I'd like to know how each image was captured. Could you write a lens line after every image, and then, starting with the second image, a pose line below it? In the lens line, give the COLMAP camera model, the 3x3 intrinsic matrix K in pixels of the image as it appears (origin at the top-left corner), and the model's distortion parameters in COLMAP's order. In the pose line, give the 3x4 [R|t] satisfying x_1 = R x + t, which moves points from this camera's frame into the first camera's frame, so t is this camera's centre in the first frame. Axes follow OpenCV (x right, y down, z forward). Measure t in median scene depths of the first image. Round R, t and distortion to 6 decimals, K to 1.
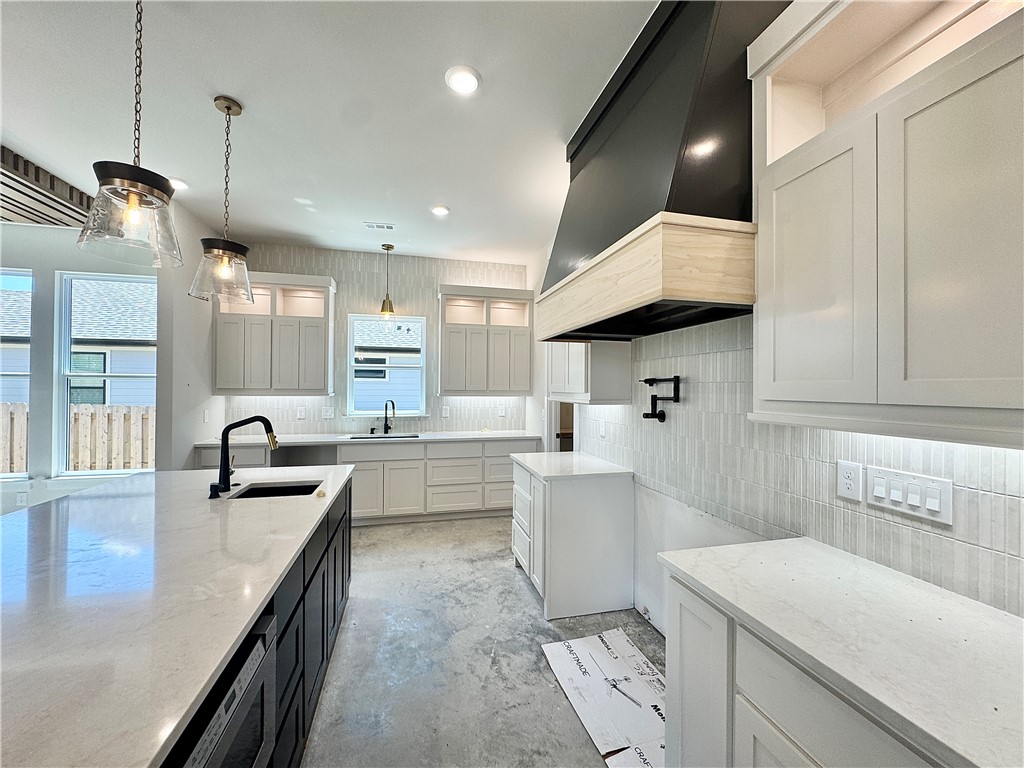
lens RADIAL K [[407.7, 0, 512.5], [0, 407.7, 386.8], [0, 0, 1]] dist [-0.006069, 0.001368]
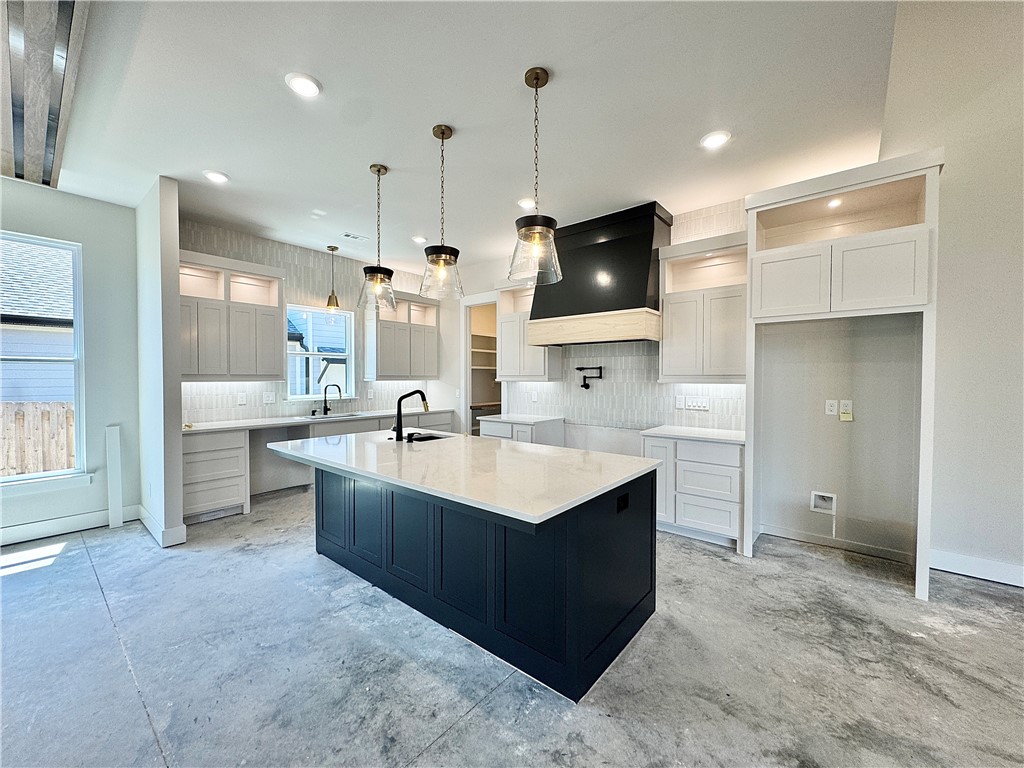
lens RADIAL K [[407.7, 0, 508.3], [0, 407.7, 384.7], [0, 0, 1]] dist [-0.006069, 0.001368]
pose [[0.808925, -0.016809, 0.587672, -0.698439], [0.003058, 0.999698, 0.024386, 0.009011], [-0.587904, -0.017929, 0.808732, -0.242400]]
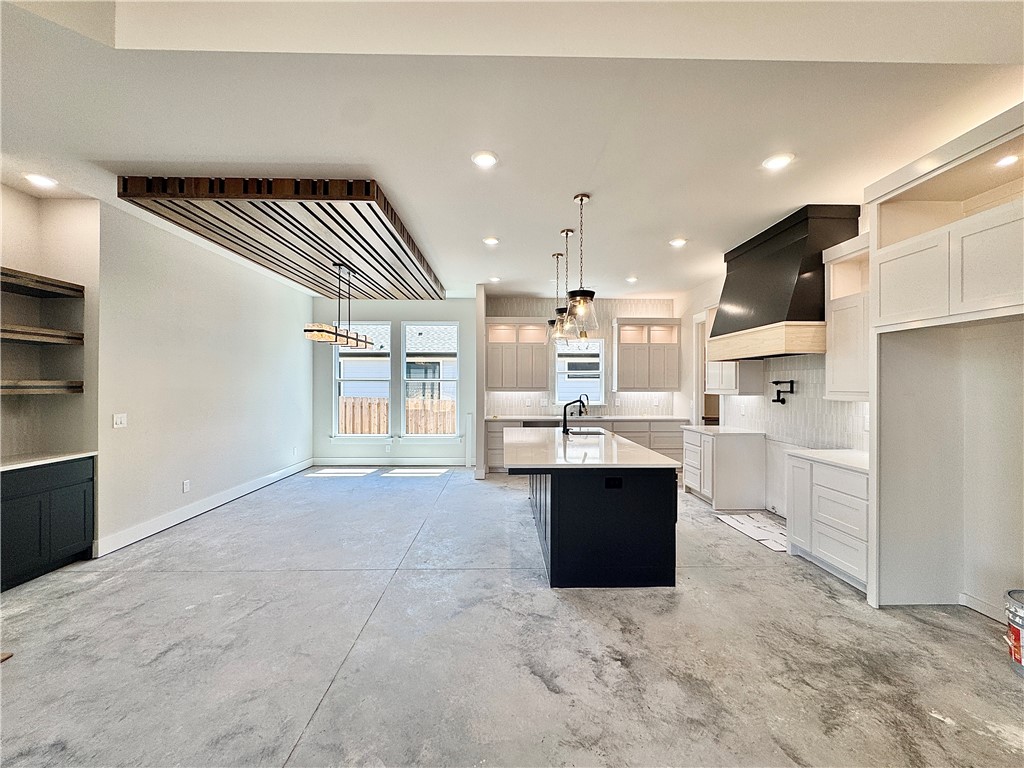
lens RADIAL K [[407.7, 0, 512.5], [0, 407.7, 388.0], [0, 0, 1]] dist [-0.006069, 0.001368]
pose [[0.975025, -0.004243, -0.222054, -0.271034], [0.006490, 0.999935, 0.009391, -0.009177], [0.221999, -0.010597, 0.974989, -0.690895]]
